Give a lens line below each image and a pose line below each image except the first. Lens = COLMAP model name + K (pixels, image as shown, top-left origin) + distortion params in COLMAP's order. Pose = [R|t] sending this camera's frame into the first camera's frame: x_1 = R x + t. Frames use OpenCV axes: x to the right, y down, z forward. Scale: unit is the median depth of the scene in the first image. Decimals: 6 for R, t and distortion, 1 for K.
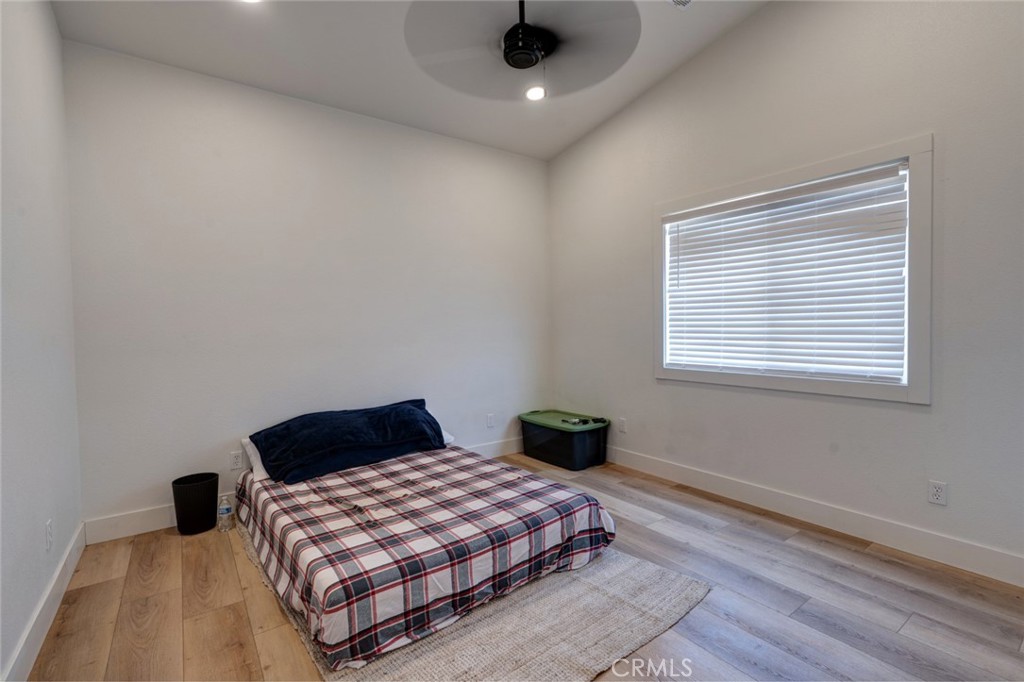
lens RADIAL K [[474.7, 0, 513.2], [0, 474.7, 342.0], [0, 0, 1]] dist [-0.010593, 0.003893]
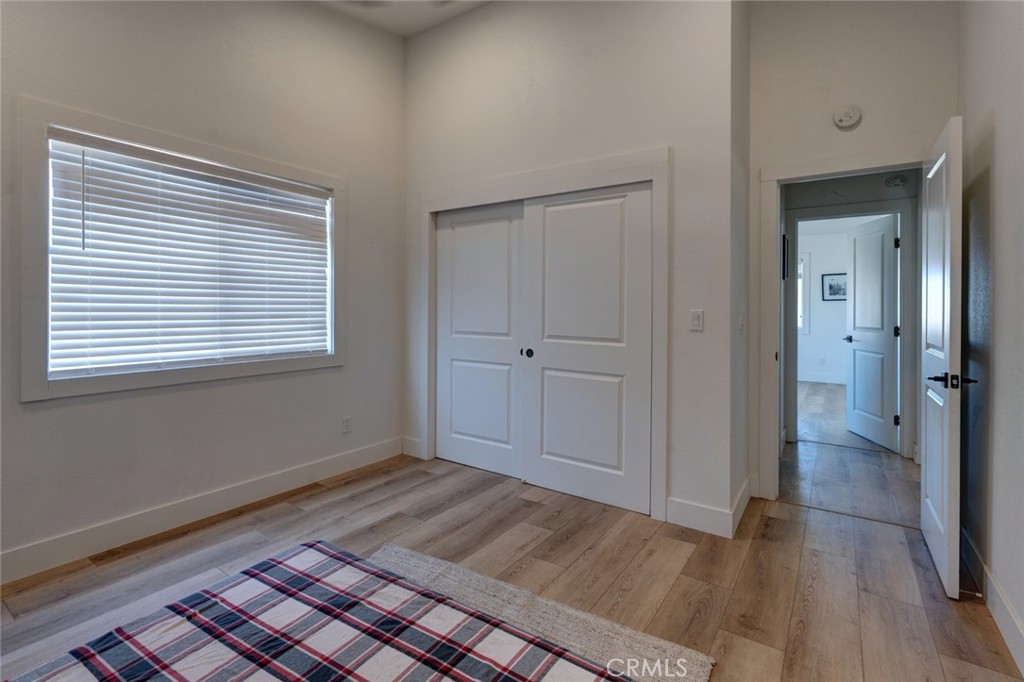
lens RADIAL K [[474.7, 0, 526.1], [0, 474.7, 310.4], [0, 0, 1]] dist [-0.010593, 0.003893]
pose [[-0.360886, 0.005915, 0.932591, -0.576985], [0.031401, 0.999490, 0.005812, -0.022396], [-0.932081, 0.031382, -0.360888, 0.852378]]
